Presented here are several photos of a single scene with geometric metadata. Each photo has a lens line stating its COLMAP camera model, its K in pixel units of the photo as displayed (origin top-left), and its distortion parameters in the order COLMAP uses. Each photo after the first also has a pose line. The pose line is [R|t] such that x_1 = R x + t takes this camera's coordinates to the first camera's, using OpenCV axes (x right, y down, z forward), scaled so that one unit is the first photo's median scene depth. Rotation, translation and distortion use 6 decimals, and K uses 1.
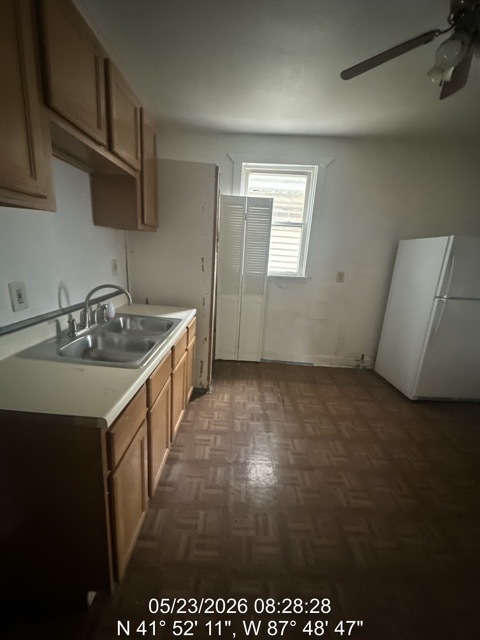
lens RADIAL K [[251.0, 0, 240.0], [0, 251.0, 320.0], [0, 0, 1]] dist [0.000315, -0.000115]
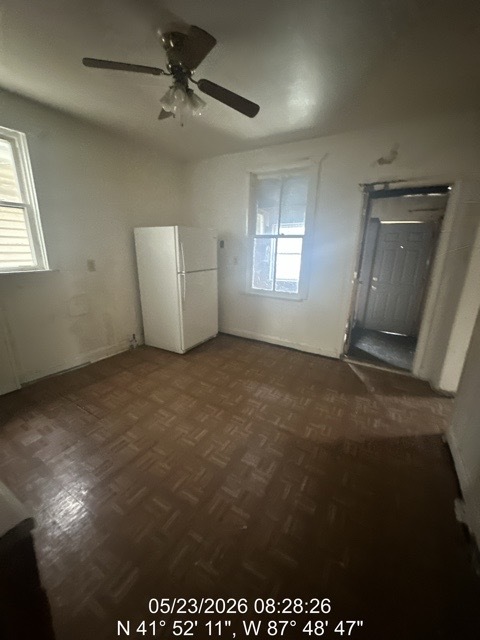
lens RADIAL K [[258.7, 0, 230.9], [0, 258.7, 320.2], [0, 0, 1]] dist [-0.000219, -0.000165]
pose [[0.510270, -0.280407, 0.813017, -0.191380], [0.228674, 0.955560, 0.186049, -0.033676], [-0.829055, 0.090980, 0.551715, 0.031911]]
